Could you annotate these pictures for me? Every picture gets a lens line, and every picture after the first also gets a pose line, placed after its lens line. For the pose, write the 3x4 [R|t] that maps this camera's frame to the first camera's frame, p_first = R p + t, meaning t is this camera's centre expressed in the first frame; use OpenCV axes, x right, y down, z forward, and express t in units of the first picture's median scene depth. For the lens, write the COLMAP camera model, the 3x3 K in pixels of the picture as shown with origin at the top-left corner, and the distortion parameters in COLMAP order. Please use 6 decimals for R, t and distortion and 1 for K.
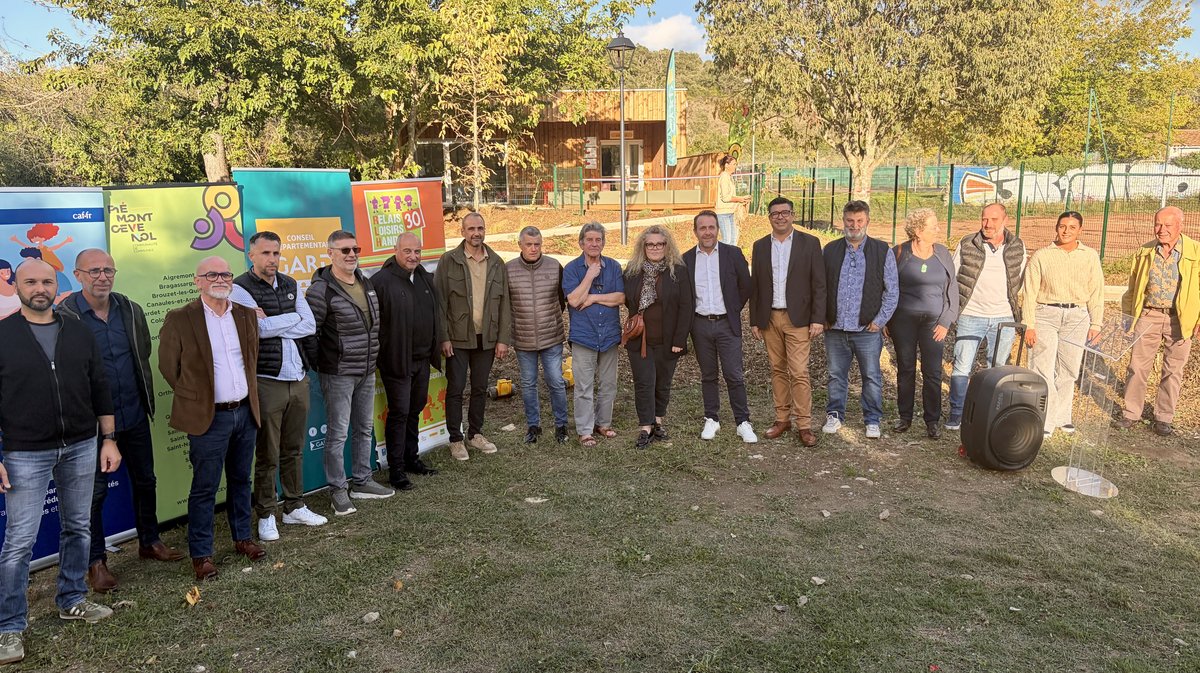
lens RADIAL K [[741.4, 0, 603.3], [0, 741.4, 346.4], [0, 0, 1]] dist [-0.001426, -0.002096]
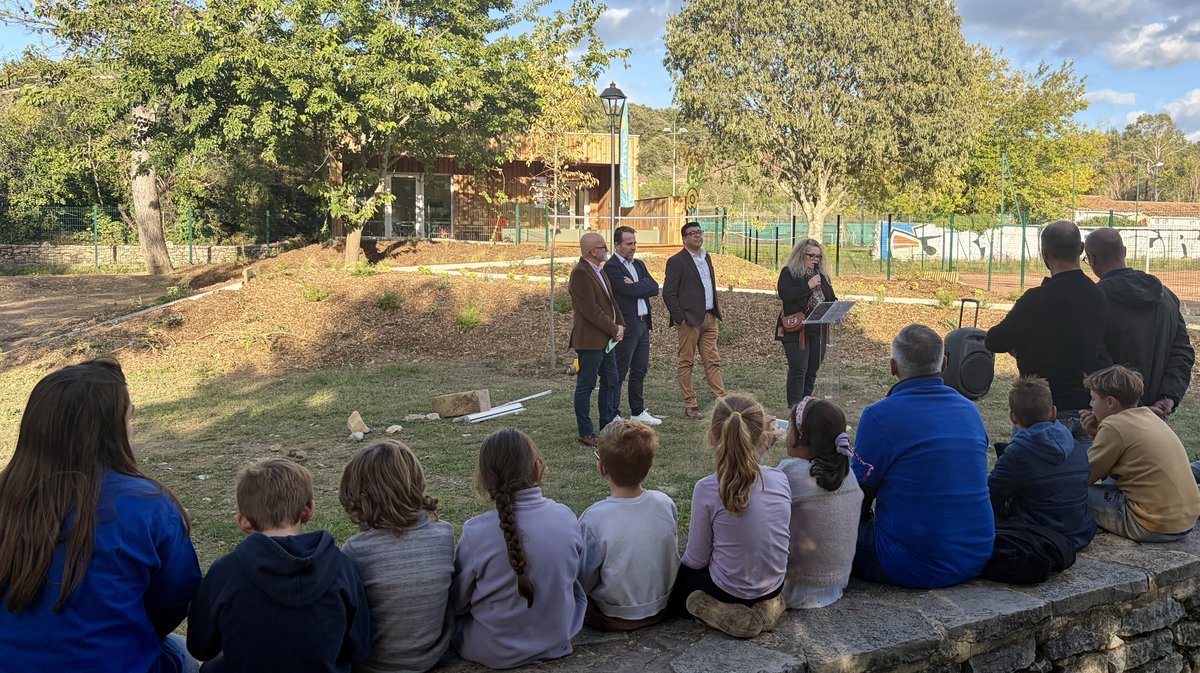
lens RADIAL K [[909.7, 0, 598.5], [0, 909.7, 331.6], [0, 0, 1]] dist [-0.005481, -0.008805]
pose [[0.988048, 0.015789, 0.153333, -0.171519], [0.002256, 0.993153, -0.116802, 0.089058], [-0.154127, 0.115752, 0.981247, -0.246596]]
